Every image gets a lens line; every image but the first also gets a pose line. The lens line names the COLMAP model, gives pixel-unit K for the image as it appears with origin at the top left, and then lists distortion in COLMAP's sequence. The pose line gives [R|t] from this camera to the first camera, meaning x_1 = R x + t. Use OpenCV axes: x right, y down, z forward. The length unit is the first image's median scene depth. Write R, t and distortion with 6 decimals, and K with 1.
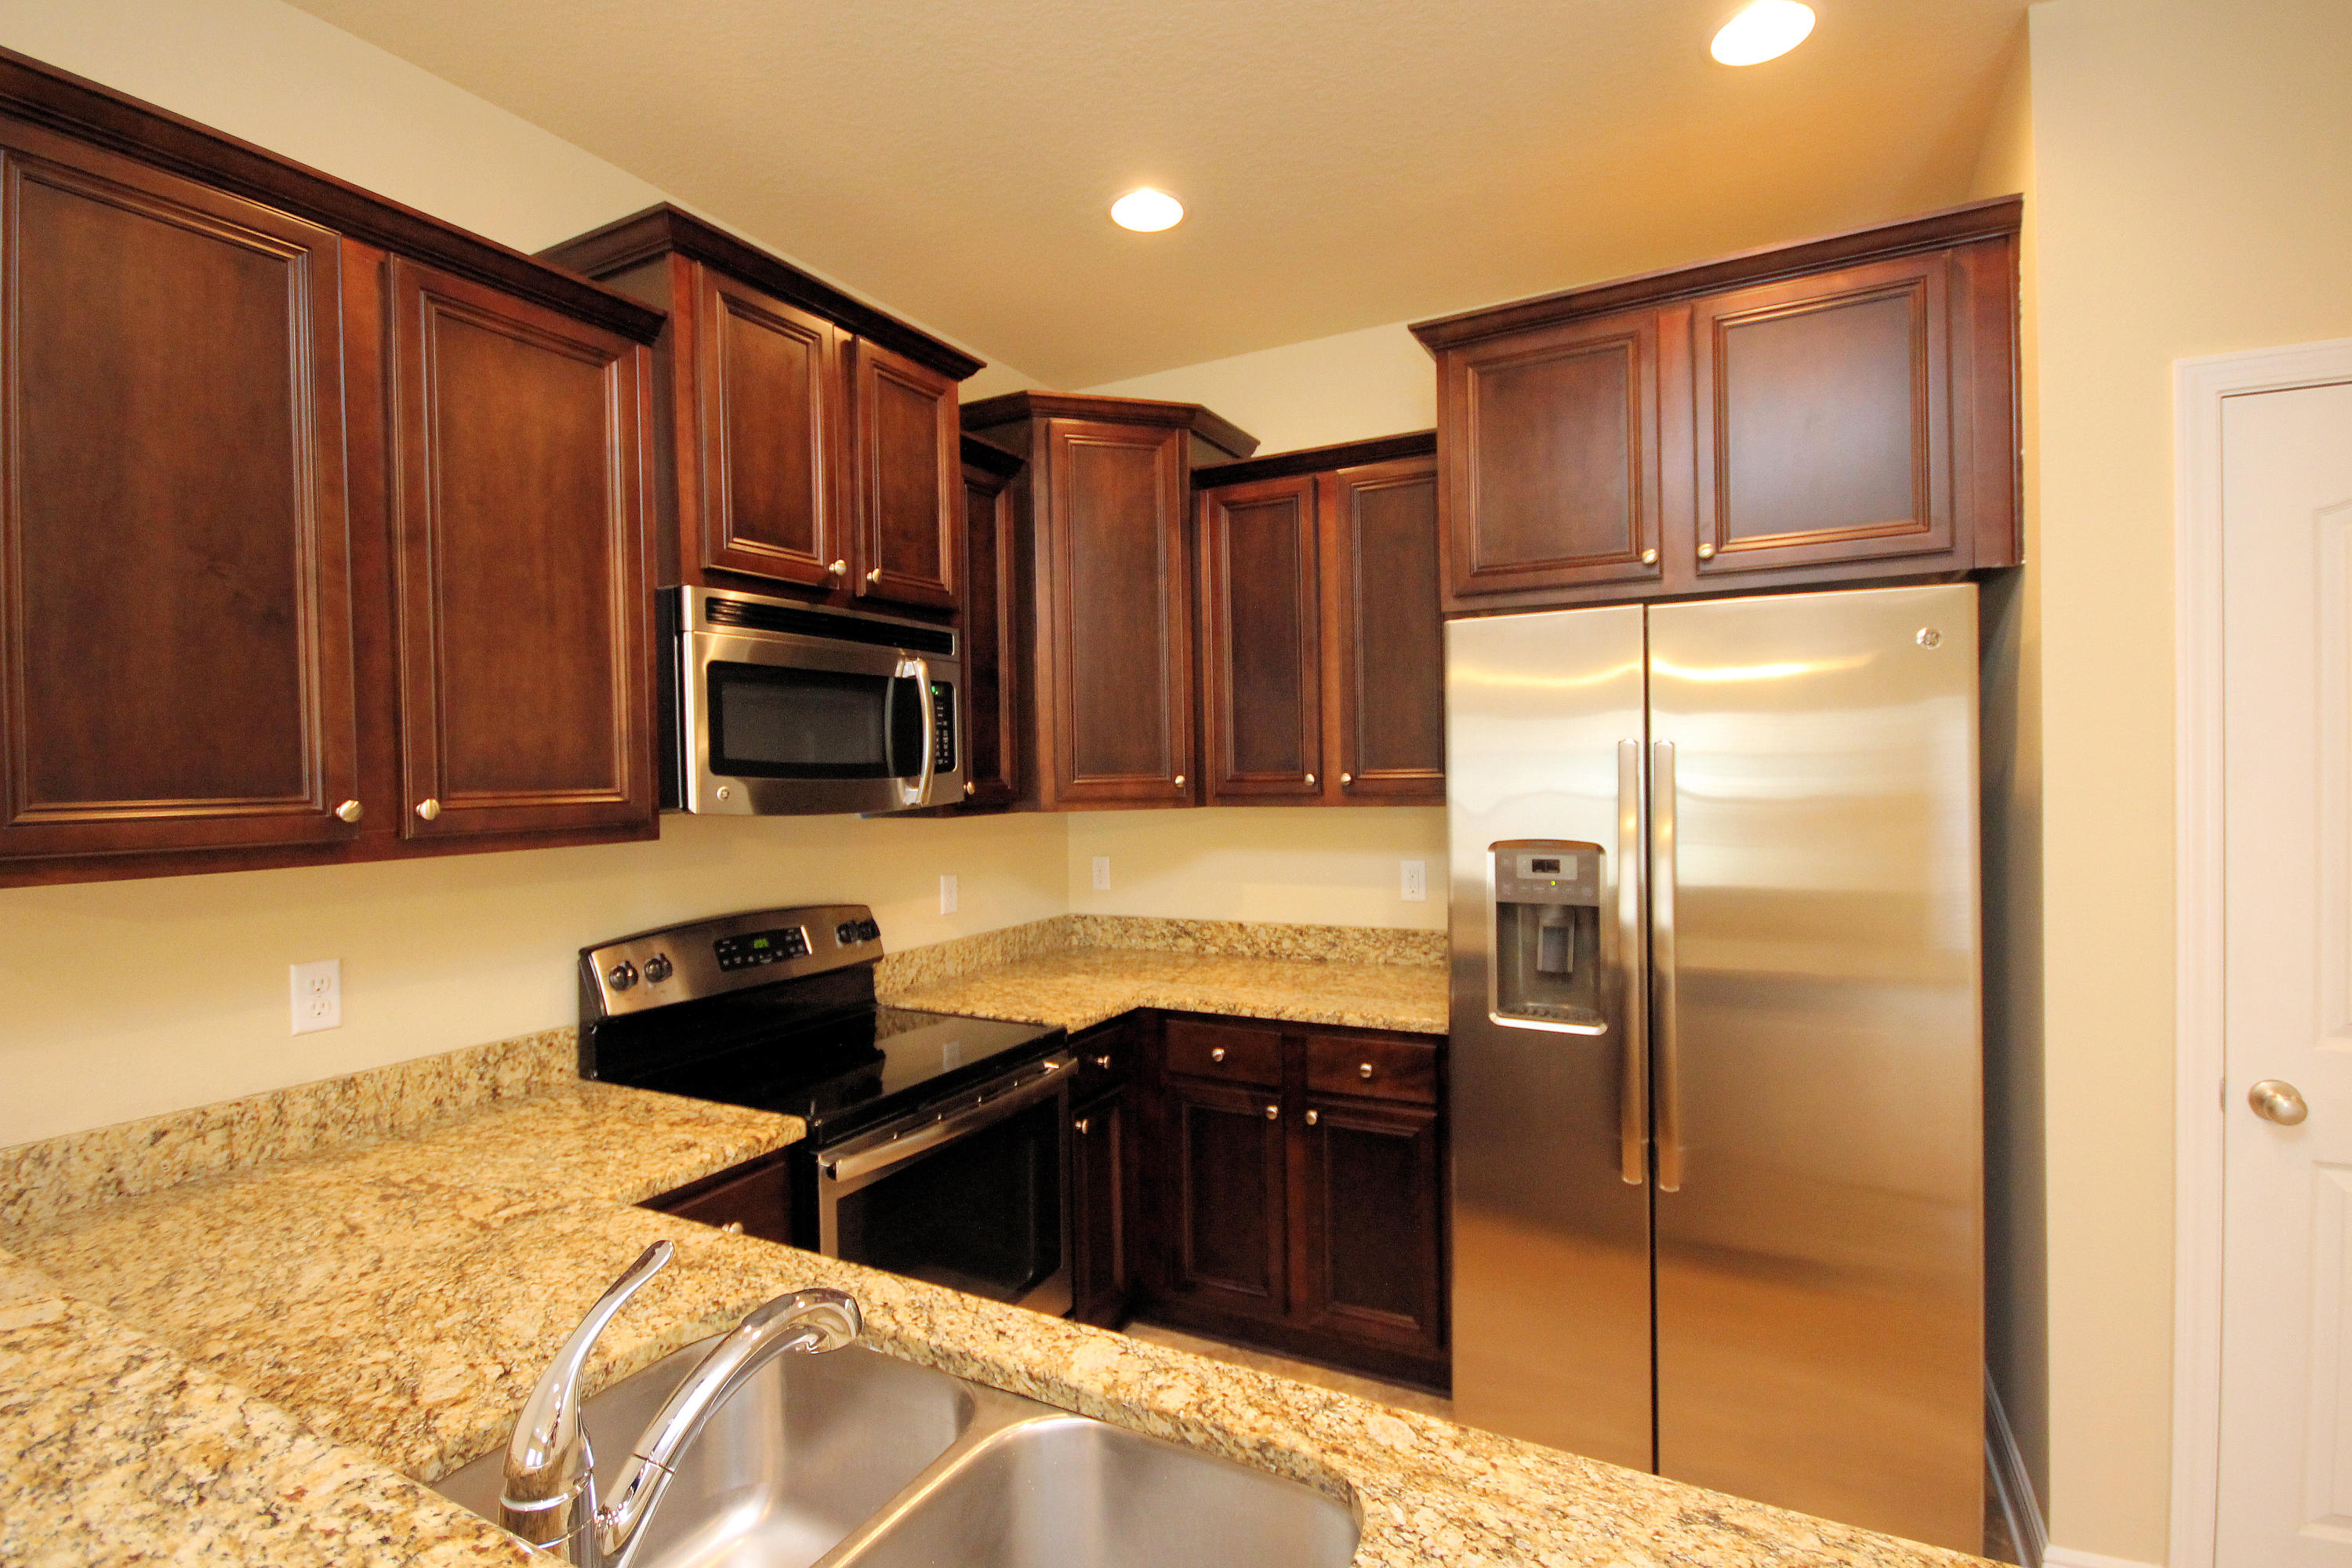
lens RADIAL K [[1079.2, 0, 1198.9], [0, 1079.2, 789.0], [0, 0, 1]] dist [0.002138, -0.008534]
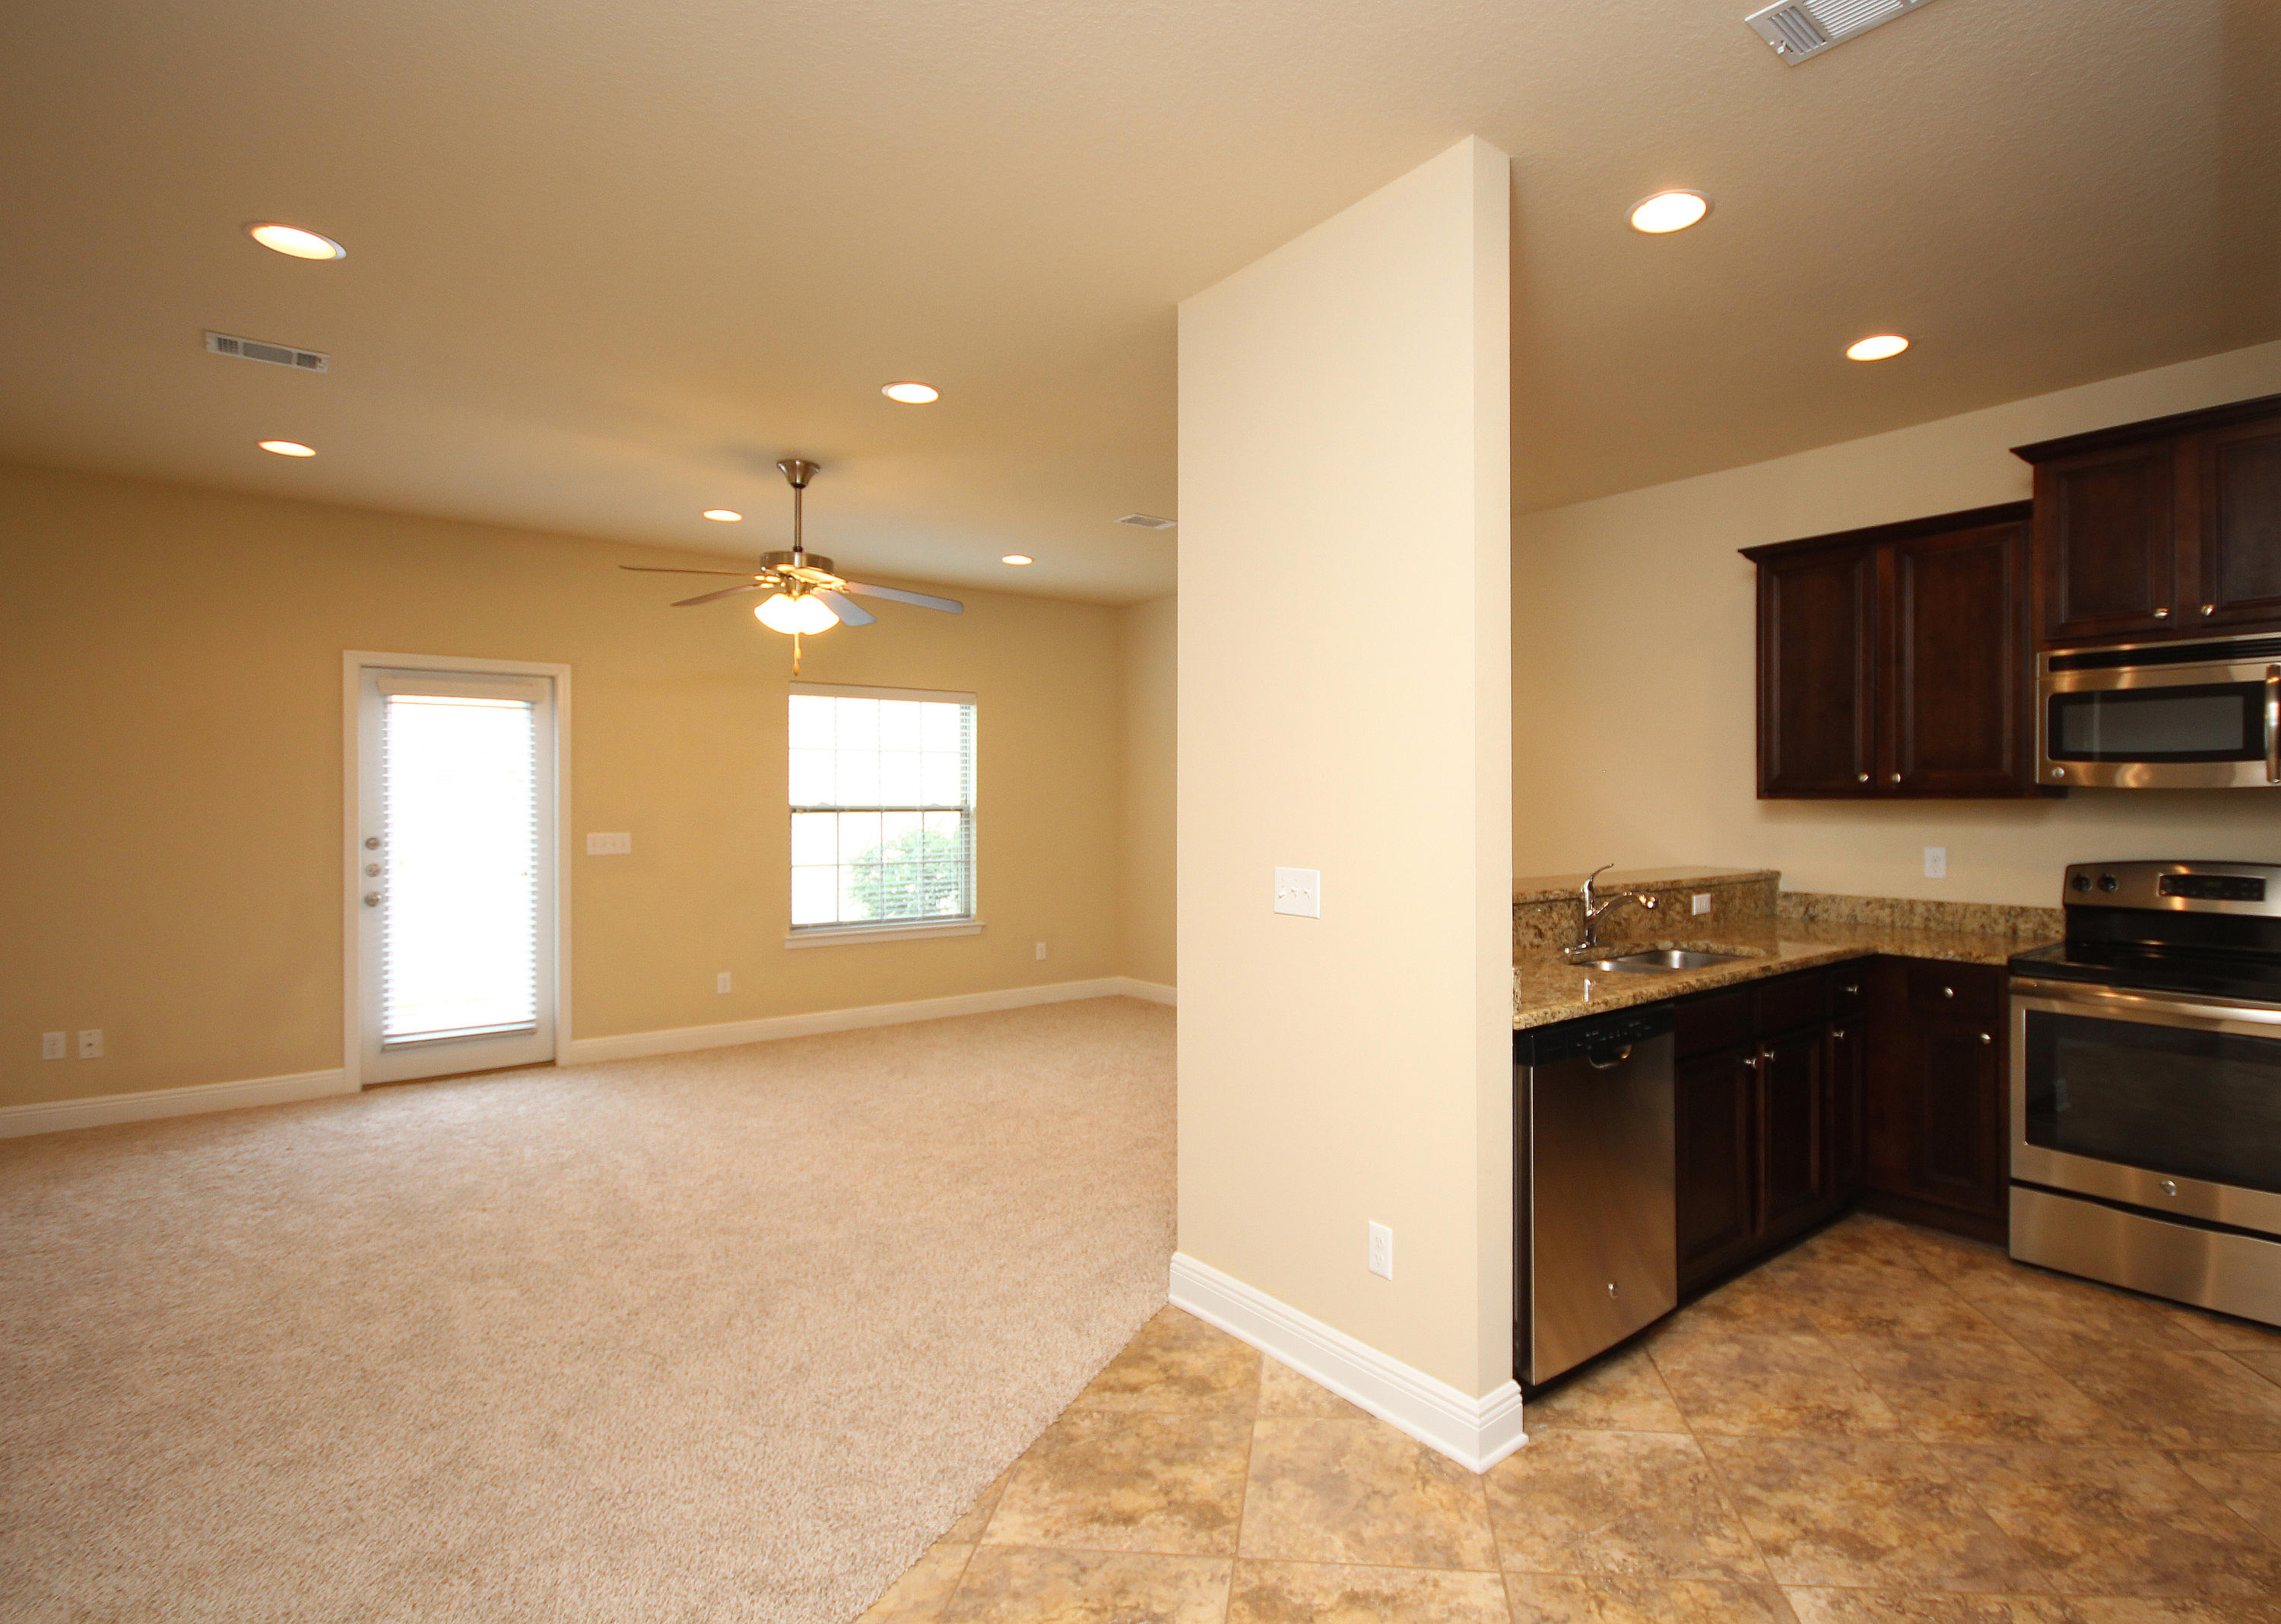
lens RADIAL K [[1133.6, 0, 1252.4], [0, 1133.6, 802.6], [0, 0, 1]] dist [0.003643, 0.000912]
pose [[-0.376406, 0.018802, -0.926264, 1.634426], [-0.007981, 0.999691, 0.023535, 0.019853], [0.926420, 0.016251, -0.376140, 0.494073]]
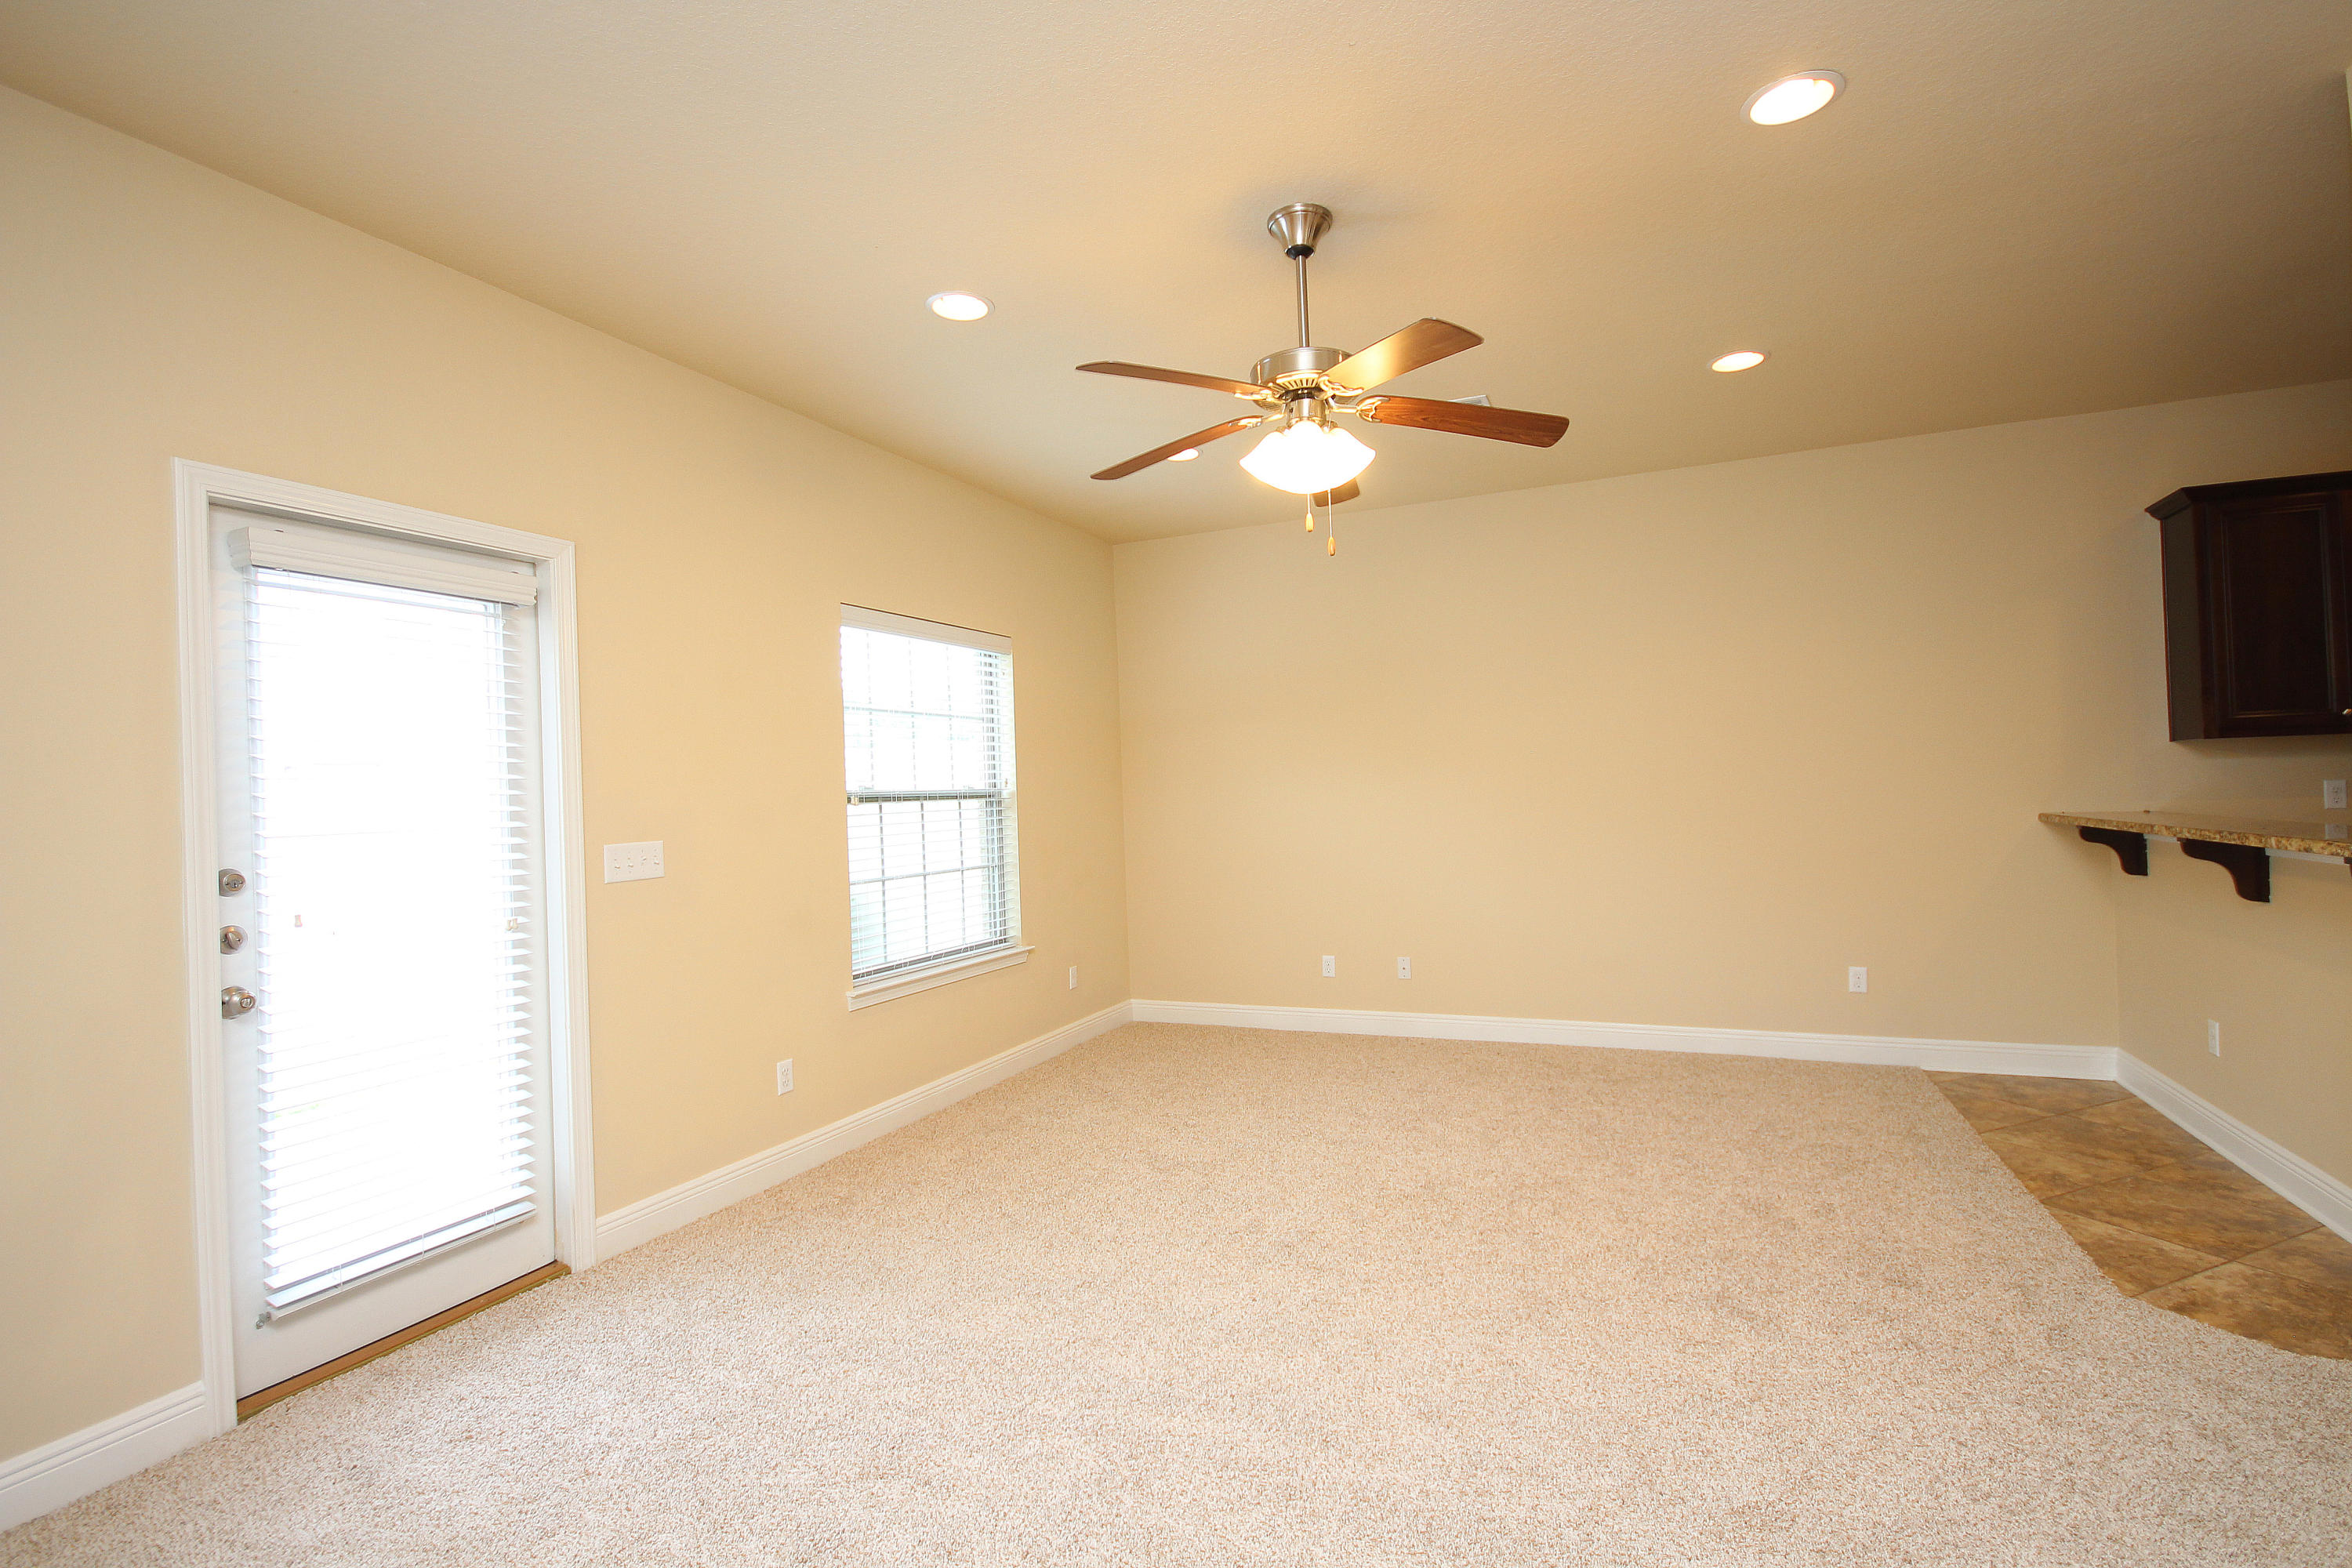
lens RADIAL K [[1079.2, 0, 1198.9], [0, 1079.2, 789.0], [0, 0, 1]] dist [0.002138, -0.008534]
pose [[0.077683, 0.012697, -0.996897, 1.181356], [0.014978, 0.999791, 0.013901, 0.093439], [0.996866, -0.016011, 0.077477, -1.474412]]
